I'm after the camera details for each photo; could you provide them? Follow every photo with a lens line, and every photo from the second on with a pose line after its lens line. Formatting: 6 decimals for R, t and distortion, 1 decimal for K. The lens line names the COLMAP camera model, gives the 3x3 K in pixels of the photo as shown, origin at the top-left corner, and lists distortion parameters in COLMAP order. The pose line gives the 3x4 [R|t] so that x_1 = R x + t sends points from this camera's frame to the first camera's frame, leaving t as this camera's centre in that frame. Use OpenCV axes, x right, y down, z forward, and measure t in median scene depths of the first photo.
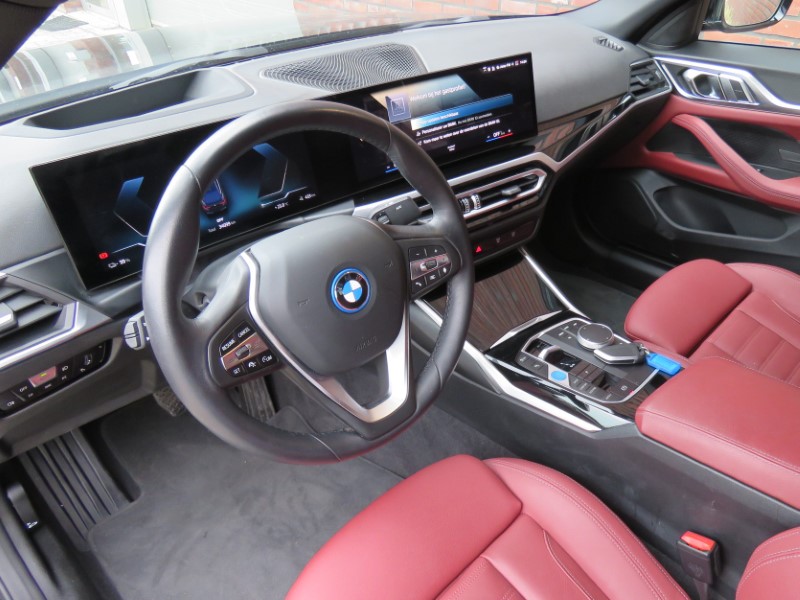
lens RADIAL K [[739.8, 0, 400.0], [0, 739.8, 300.0], [0, 0, 1]] dist [-0.018021, -0.012391]
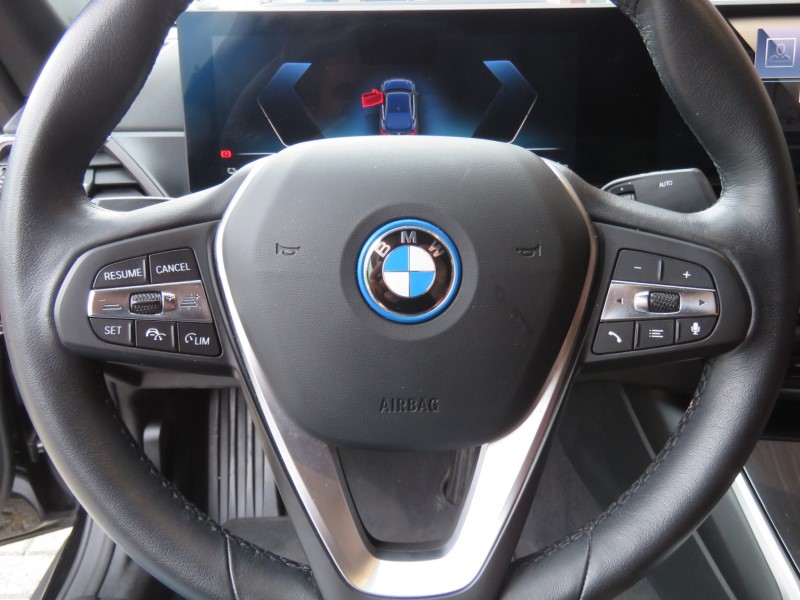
lens RADIAL K [[665.6, 0, 400.1], [0, 665.6, 246.2], [0, 0, 1]] dist [-0.008553, -0.004010]
pose [[0.744501, 0.259641, -0.615065, 0.118139], [-0.376173, 0.924254, -0.065175, 0.001088], [0.551554, 0.279894, 0.785778, 0.493835]]
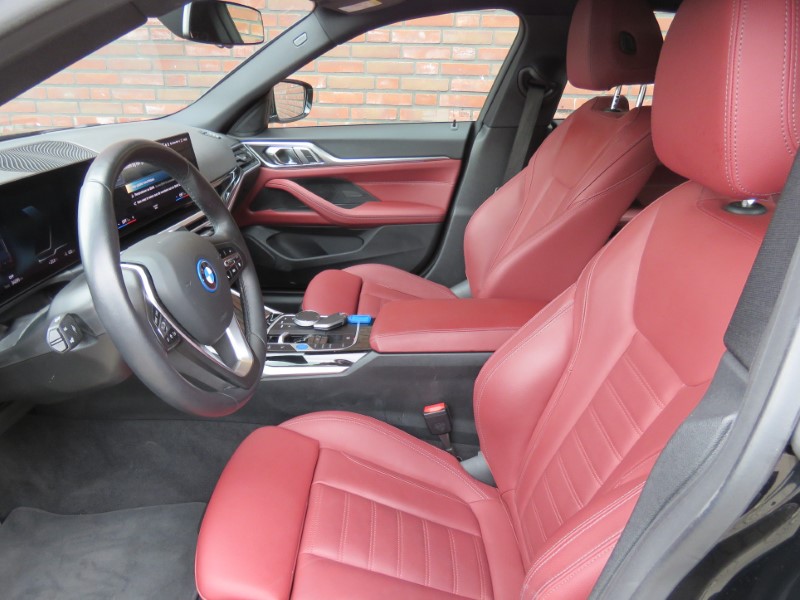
lens RADIAL K [[739.8, 0, 400.0], [0, 739.8, 300.0], [0, 0, 1]] dist [-0.018021, -0.012391]
pose [[0.694497, -0.193731, 0.692923, -0.526229], [0.341382, 0.936486, -0.080330, 0.175549], [-0.633350, 0.292340, 0.716523, -0.087555]]
